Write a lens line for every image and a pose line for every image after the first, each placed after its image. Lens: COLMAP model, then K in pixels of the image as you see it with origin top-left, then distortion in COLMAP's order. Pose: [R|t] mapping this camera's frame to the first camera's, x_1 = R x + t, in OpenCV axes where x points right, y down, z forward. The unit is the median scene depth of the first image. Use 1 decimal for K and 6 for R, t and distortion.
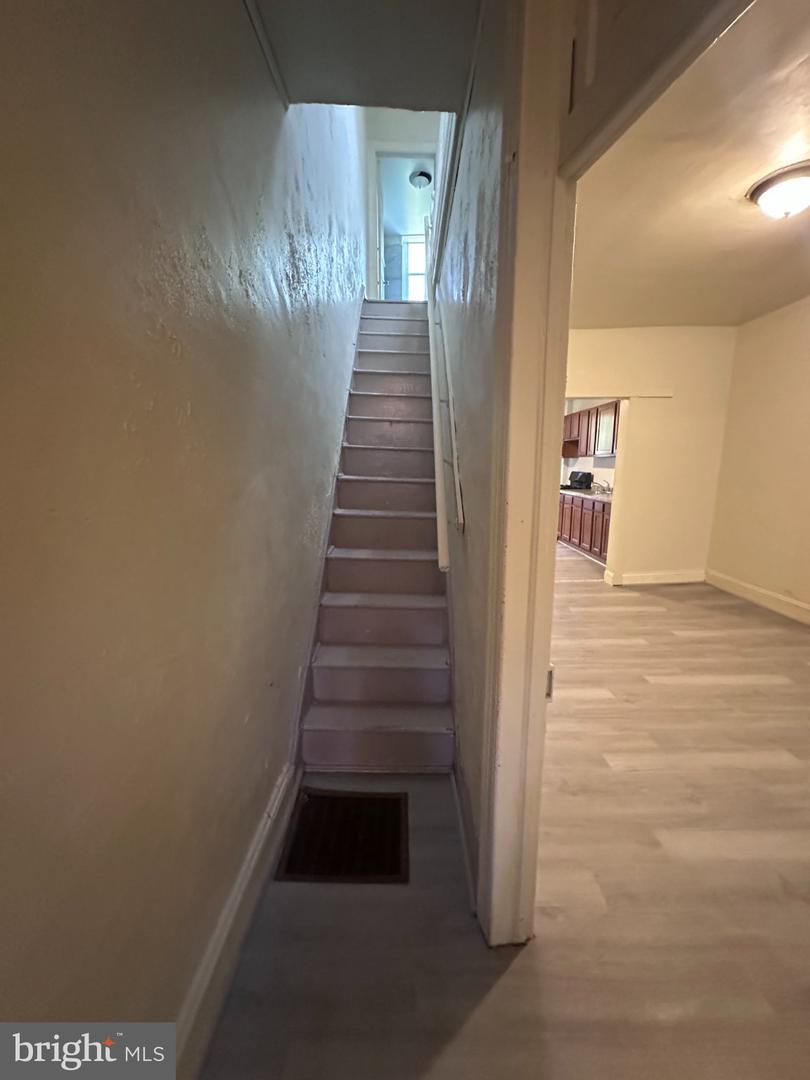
lens RADIAL K [[435.5, 0, 410.3], [0, 435.5, 532.2], [0, 0, 1]] dist [-0.001016, -0.000035]
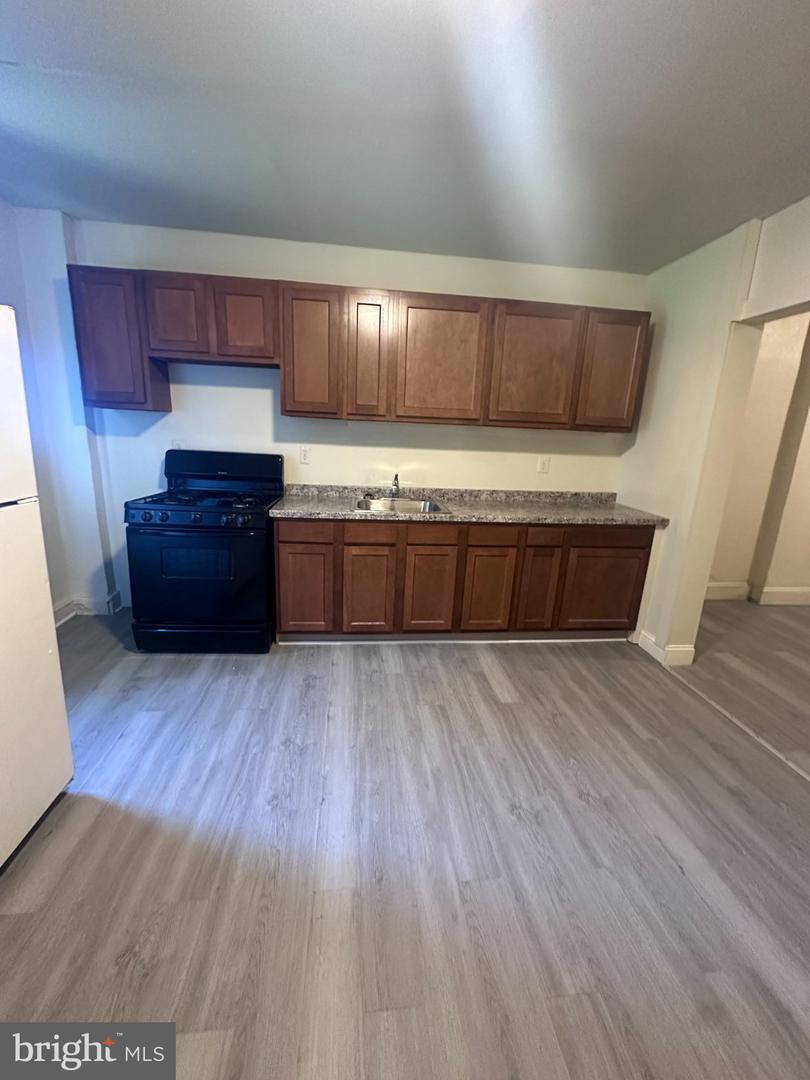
lens RADIAL K [[433.1, 0, 405.2], [0, 433.1, 538.9], [0, 0, 1]] dist [-0.004955, 0.000438]
pose [[-0.113519, -0.234700, 0.965417, 0.001775], [0.117295, 0.961737, 0.247598, -0.250487], [-0.986588, 0.141345, -0.081646, 1.580509]]
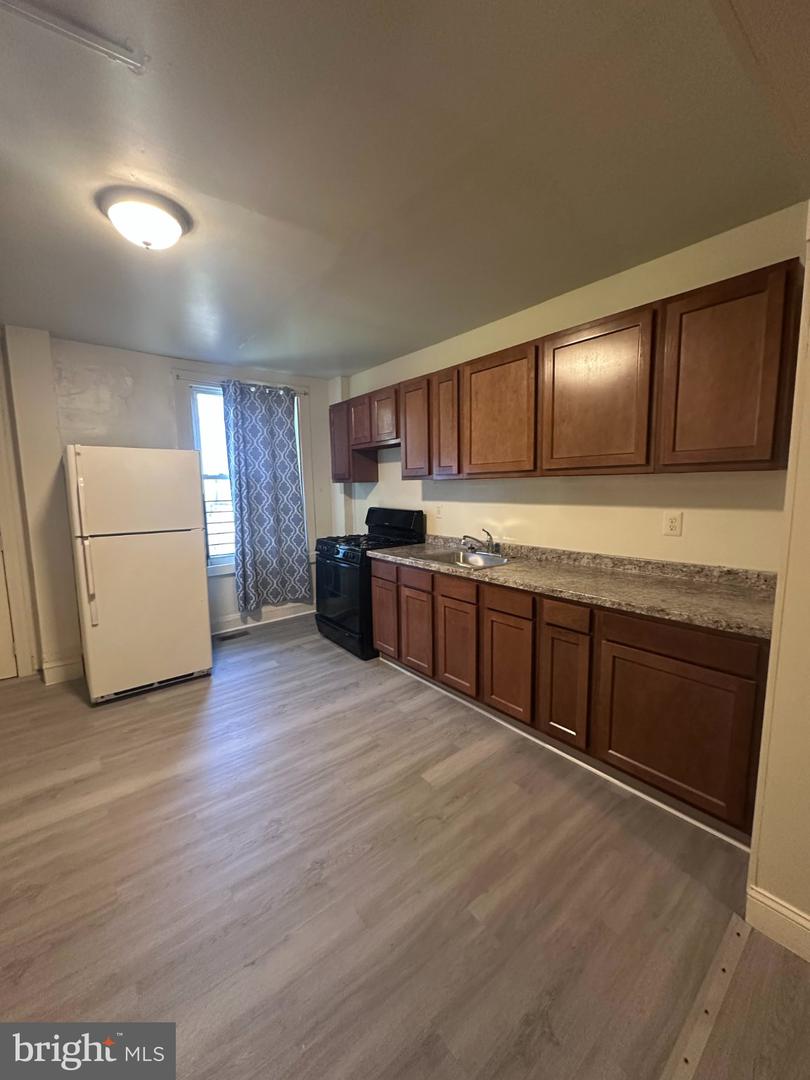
lens RADIAL K [[431.5, 0, 405.0], [0, 431.5, 540.0], [0, 0, 1]] dist [-0.001914, -0.000438]
pose [[0.782680, -0.085849, 0.616475, 0.160487], [0.113197, 0.993558, -0.005355, -0.176010], [-0.612044, 0.073974, 0.787356, 1.071987]]
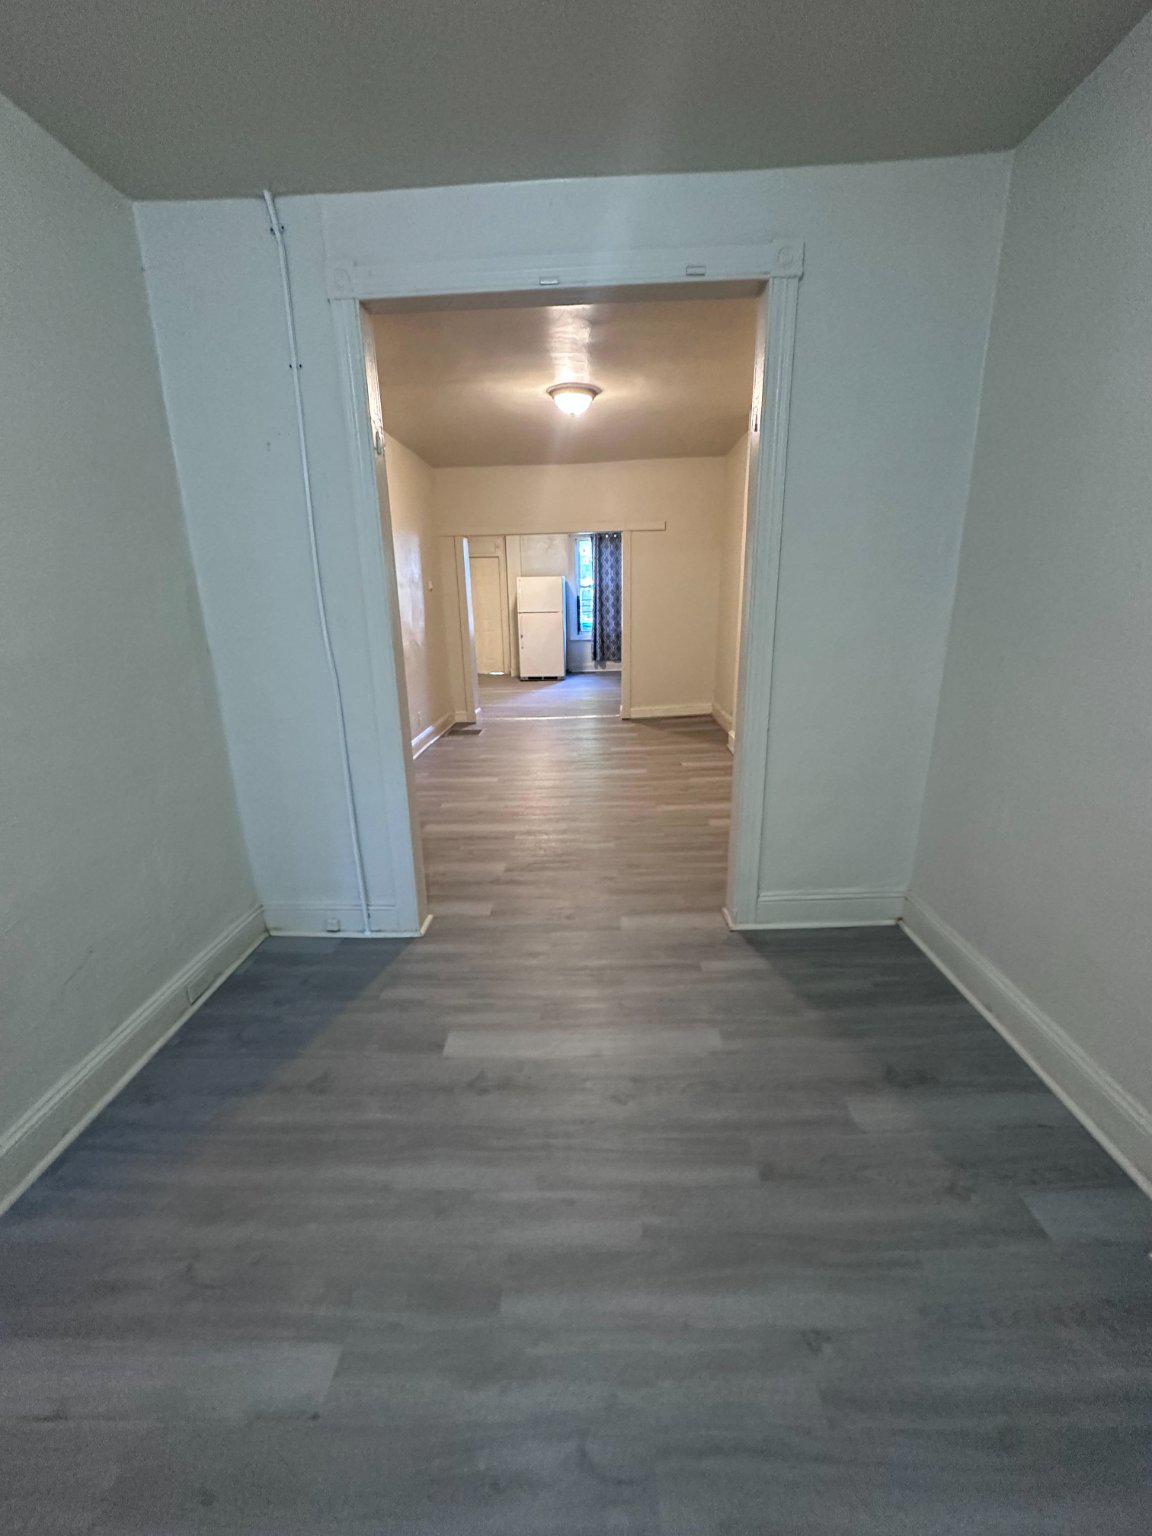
lens RADIAL K [[615.6, 0, 576.0], [0, 615.6, 768.0], [0, 0, 1]] dist [-0.000735, -0.000037]
pose [[0.999290, -0.009393, -0.036476, 0.466236], [0.013551, 0.993216, 0.115489, 0.077619], [0.035144, -0.115901, 0.992639, -0.514220]]
